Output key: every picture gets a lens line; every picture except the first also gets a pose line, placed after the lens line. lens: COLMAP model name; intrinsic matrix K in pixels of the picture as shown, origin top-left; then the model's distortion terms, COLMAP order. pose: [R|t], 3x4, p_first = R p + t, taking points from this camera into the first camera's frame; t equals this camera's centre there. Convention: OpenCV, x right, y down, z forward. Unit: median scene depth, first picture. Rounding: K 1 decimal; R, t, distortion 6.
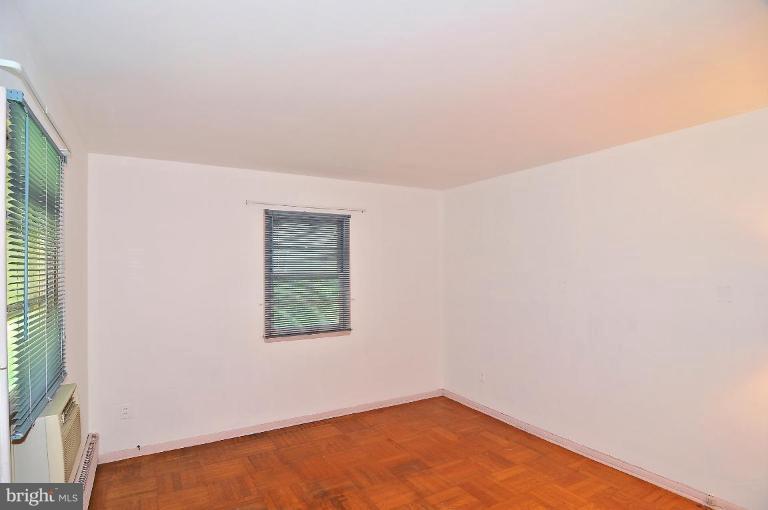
lens RADIAL K [[431.2, 0, 380.7], [0, 431.2, 263.5], [0, 0, 1]] dist [0.003502, -0.021576]
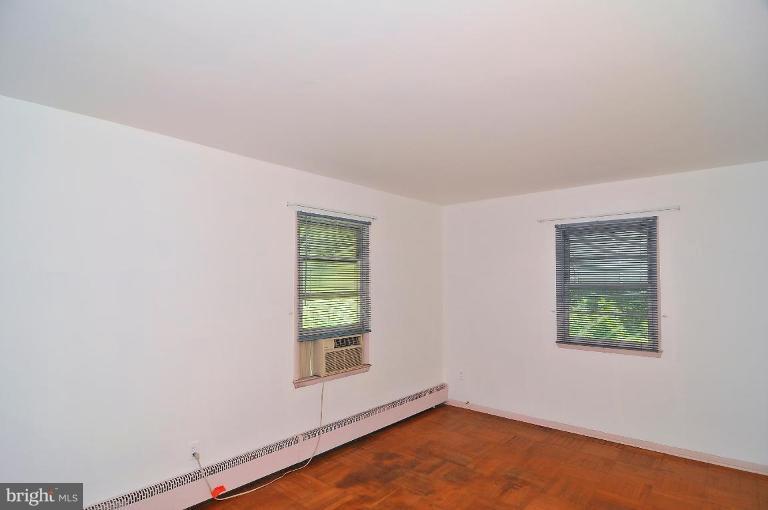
lens RADIAL K [[431.2, 0, 380.7], [0, 431.2, 263.5], [0, 0, 1]] dist [0.003502, -0.021576]
pose [[0.277623, -0.038637, -0.959913, 0.656938], [-0.001534, 0.999172, -0.040661, 0.018012], [0.960689, 0.012761, 0.277333, 0.267281]]
